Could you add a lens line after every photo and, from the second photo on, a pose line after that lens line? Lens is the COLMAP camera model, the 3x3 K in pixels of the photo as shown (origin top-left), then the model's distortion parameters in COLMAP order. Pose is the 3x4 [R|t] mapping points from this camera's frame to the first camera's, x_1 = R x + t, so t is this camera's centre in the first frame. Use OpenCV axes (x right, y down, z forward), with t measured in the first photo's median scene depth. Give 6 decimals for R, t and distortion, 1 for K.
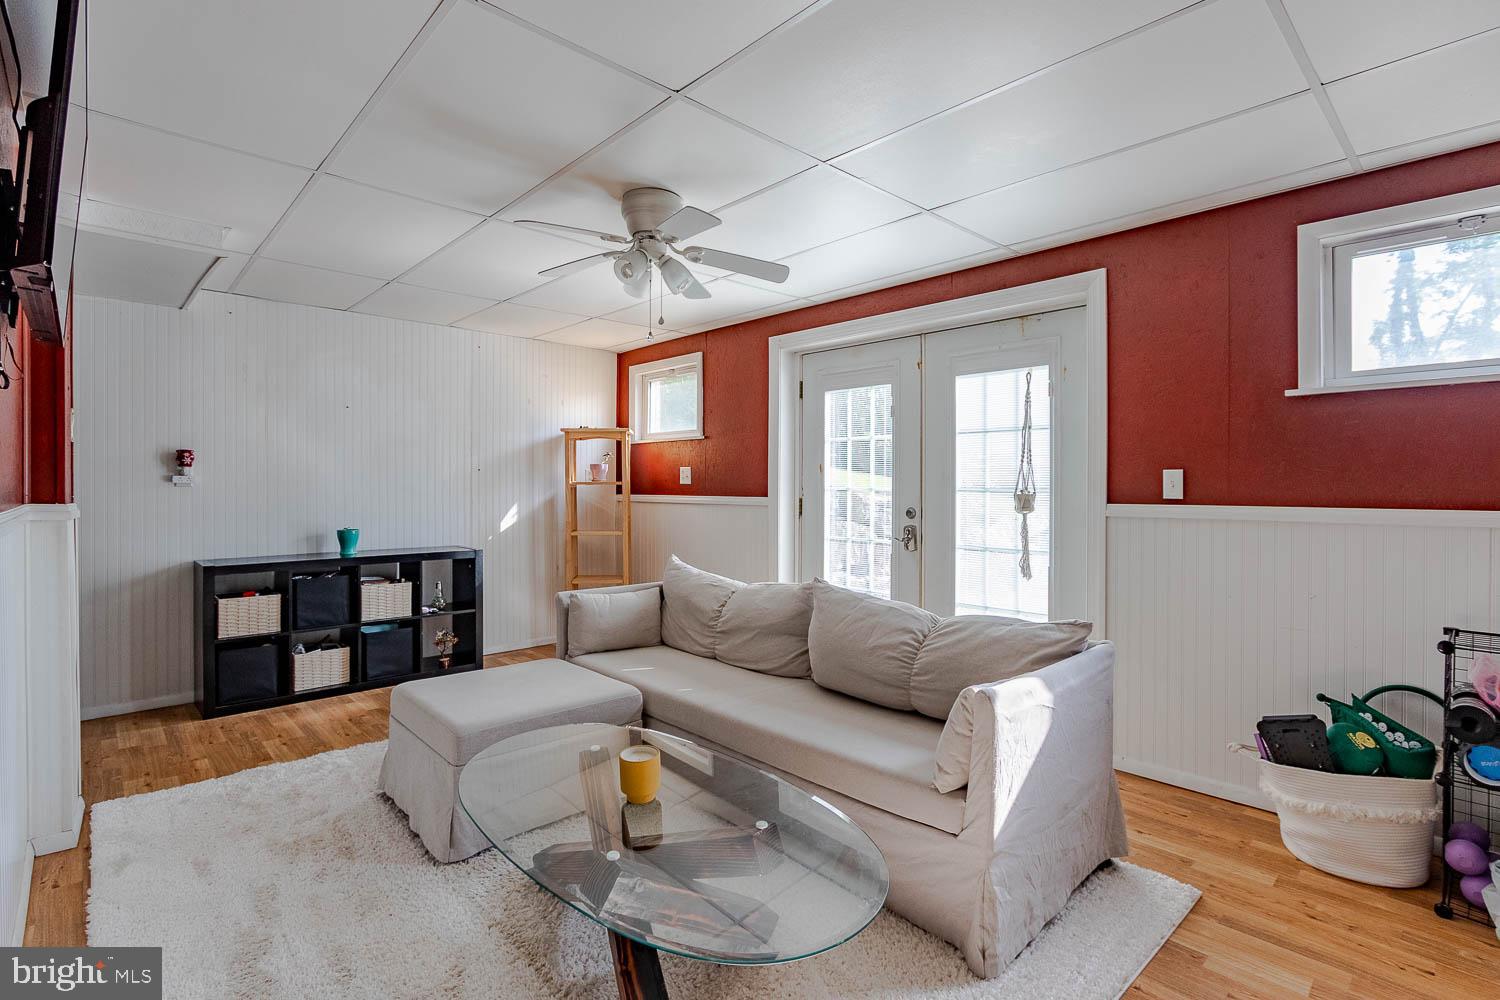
lens RADIAL K [[723.6, 0, 743.1], [0, 723.6, 480.1], [0, 0, 1]] dist [-0.016140, -0.000497]
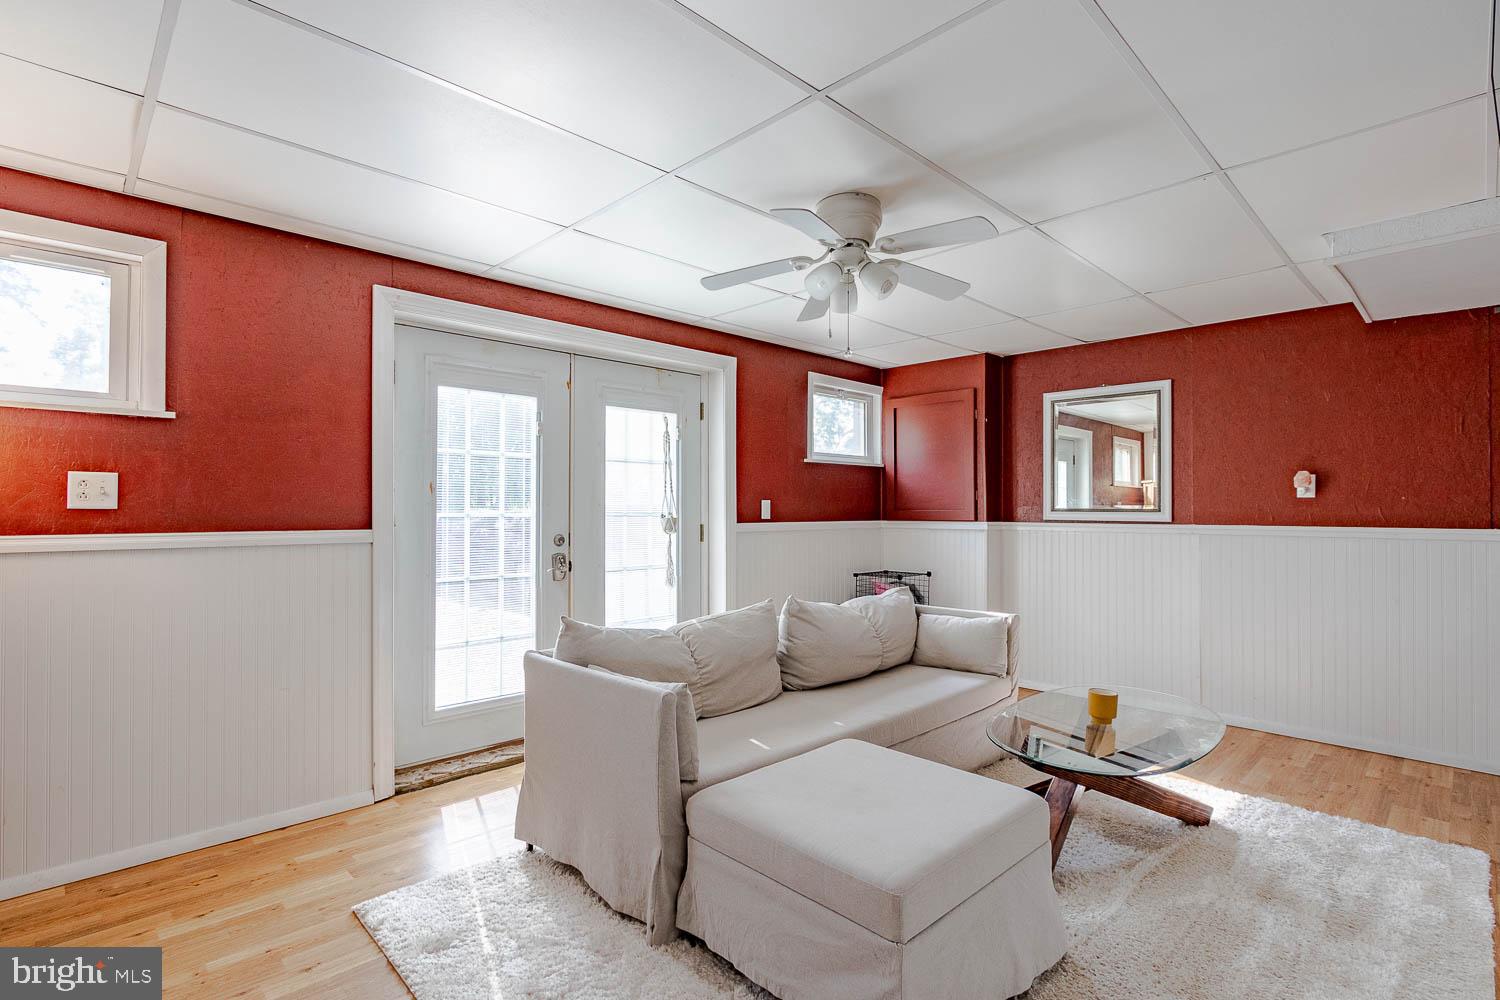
lens RADIAL K [[722.0, 0, 764.0], [0, 722.0, 487.8], [0, 0, 1]] dist [-0.016952, 0.000866]
pose [[-0.034065, 0.029637, 0.998980, -0.745627], [-0.006130, 0.999535, -0.029863, 0.003769], [-0.999401, -0.007141, -0.033867, 0.807643]]
